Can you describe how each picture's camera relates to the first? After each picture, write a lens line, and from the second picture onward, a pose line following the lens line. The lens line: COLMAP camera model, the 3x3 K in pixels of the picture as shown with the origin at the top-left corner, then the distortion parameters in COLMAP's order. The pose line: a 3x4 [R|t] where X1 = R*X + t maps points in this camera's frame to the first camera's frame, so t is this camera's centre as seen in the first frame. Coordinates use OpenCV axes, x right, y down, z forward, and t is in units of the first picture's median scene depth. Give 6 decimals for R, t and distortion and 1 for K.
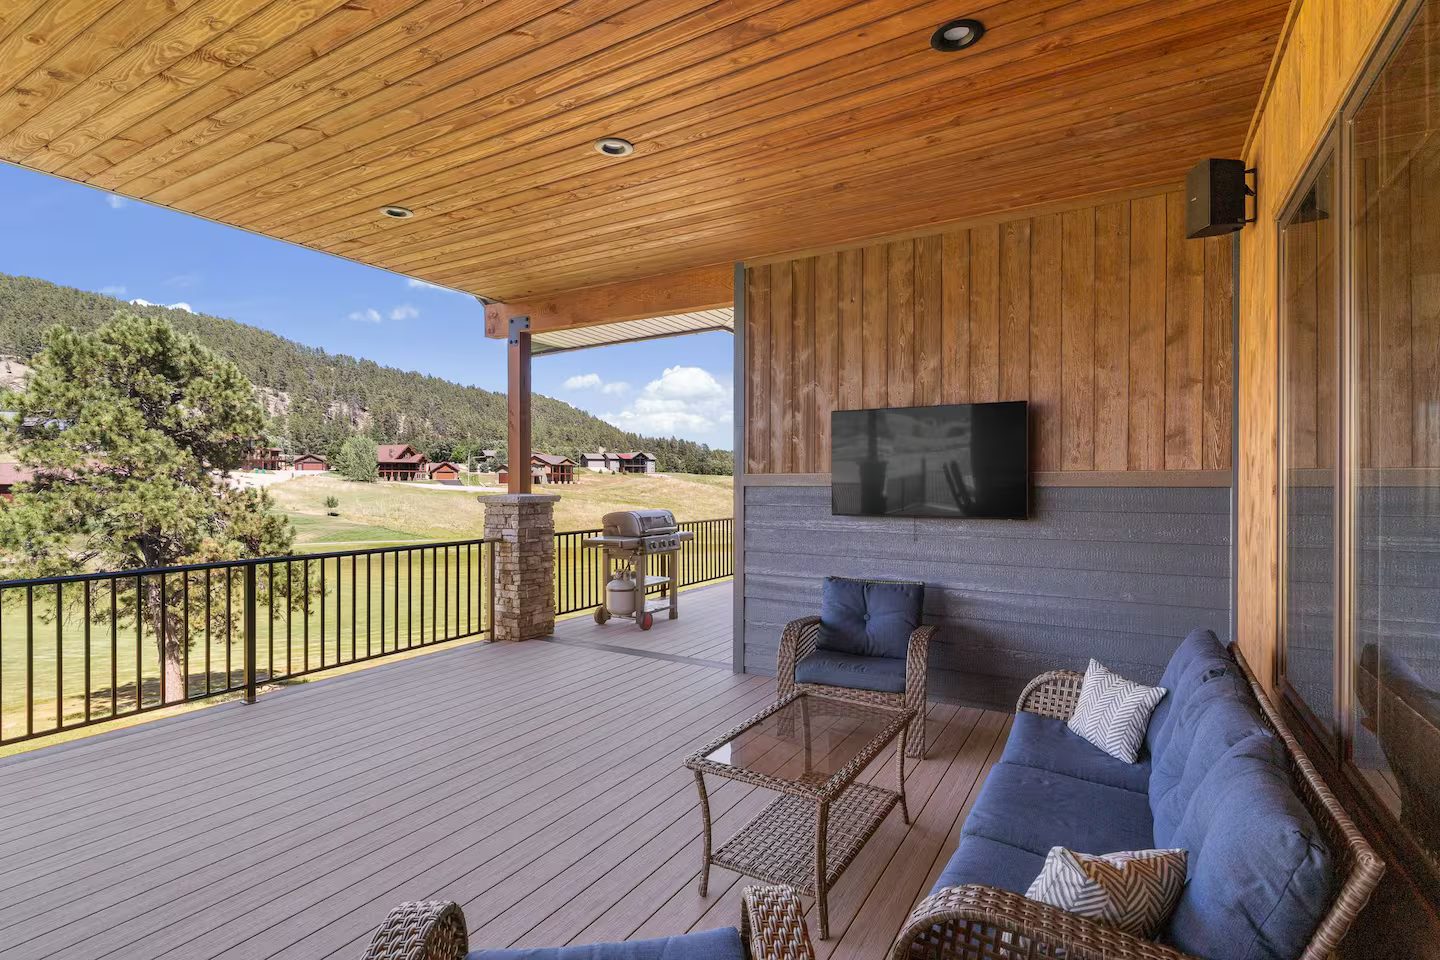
lens RADIAL K [[706.2, 0, 720.7], [0, 706.2, 481.3], [0, 0, 1]] dist [-0.004534, -0.000376]
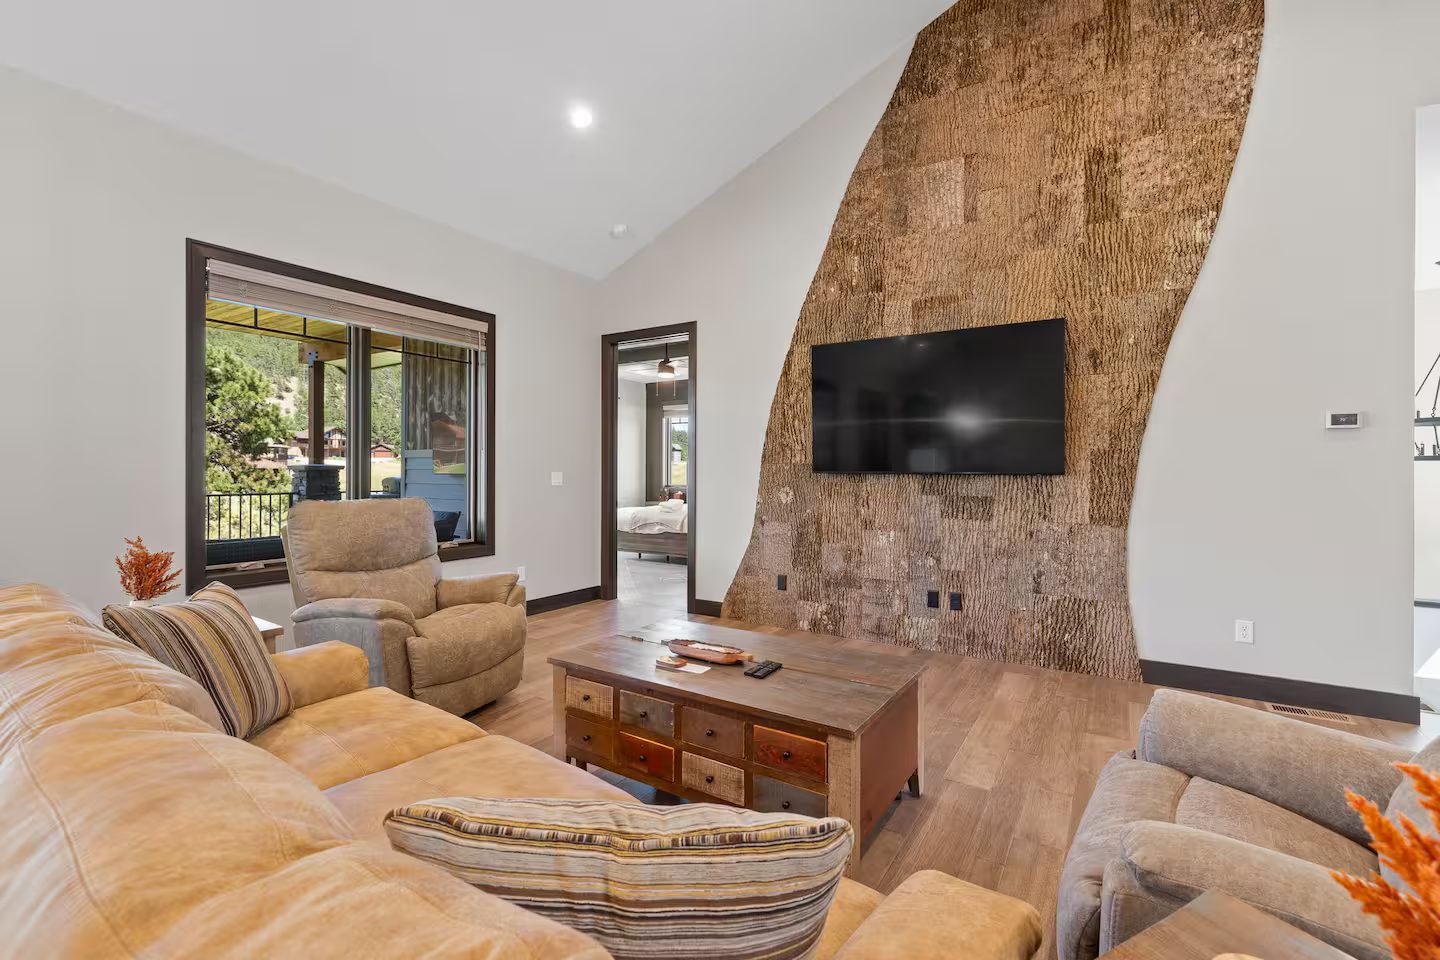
lens RADIAL K [[622.1, 0, 717.9], [0, 622.1, 472.8], [0, 0, 1]] dist [-0.001427, 0.000116]
pose [[0.999309, 0.005357, -0.036776, 0.293033], [-0.005148, 0.999970, 0.005780, 0.010886], [0.036806, -0.005587, 0.999307, -0.151114]]
